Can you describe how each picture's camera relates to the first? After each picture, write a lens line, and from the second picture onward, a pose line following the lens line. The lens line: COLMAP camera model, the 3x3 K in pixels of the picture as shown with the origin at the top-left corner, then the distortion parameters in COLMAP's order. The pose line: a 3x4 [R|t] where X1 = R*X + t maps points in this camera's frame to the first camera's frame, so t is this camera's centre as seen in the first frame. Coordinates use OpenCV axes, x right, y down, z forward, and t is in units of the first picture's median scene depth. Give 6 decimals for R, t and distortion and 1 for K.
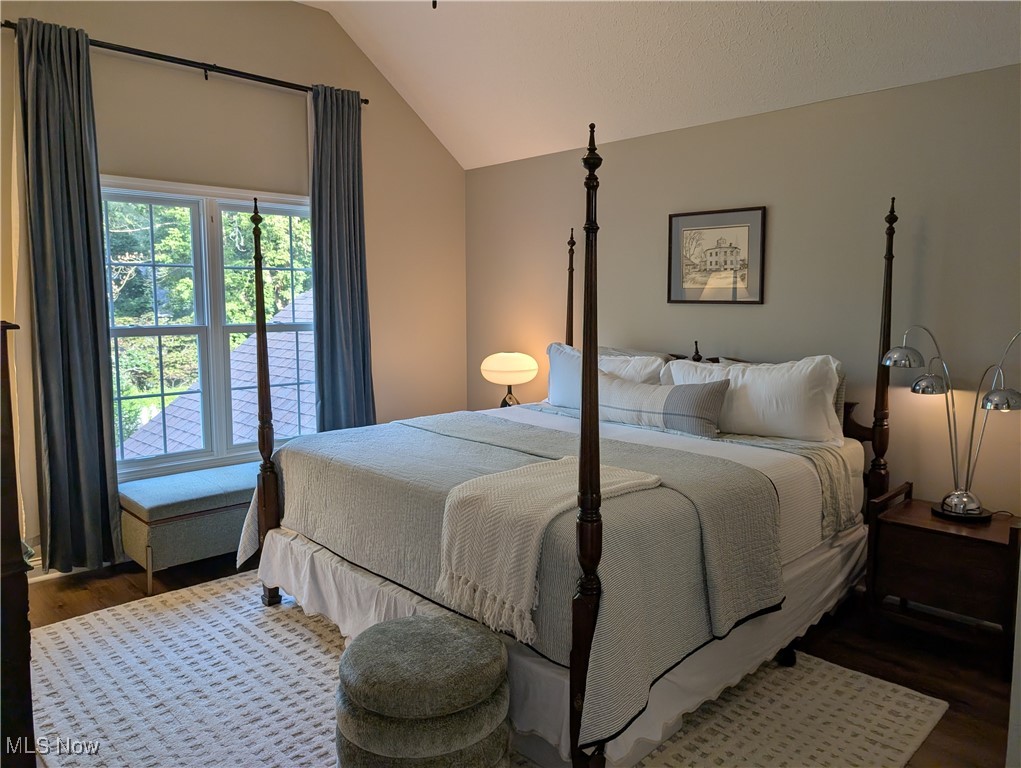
lens RADIAL K [[740.8, 0, 510.5], [0, 740.8, 378.9], [0, 0, 1]] dist [0.000776, -0.009234]
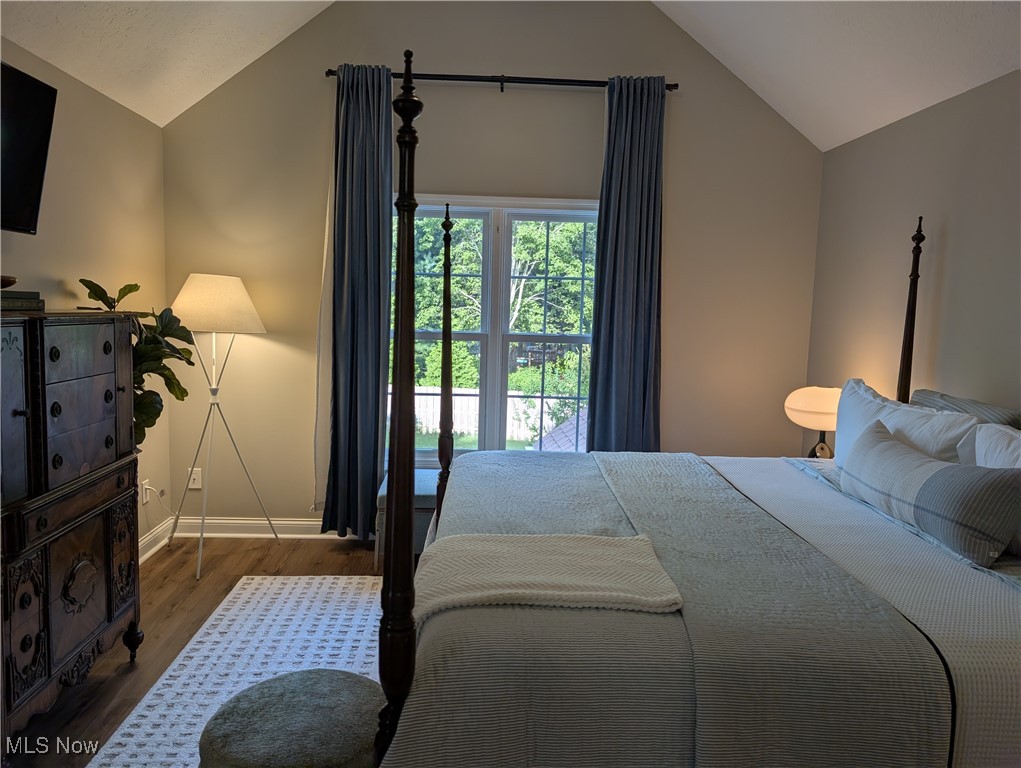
lens RADIAL K [[732.7, 0, 510.5], [0, 732.7, 384.0], [0, 0, 1]] dist [0.008804, 0.000877]
pose [[0.737719, 0.092402, -0.668755, 0.361782], [-0.099745, 0.994636, 0.027397, -0.037941], [0.667699, 0.046494, 0.742978, 0.317994]]
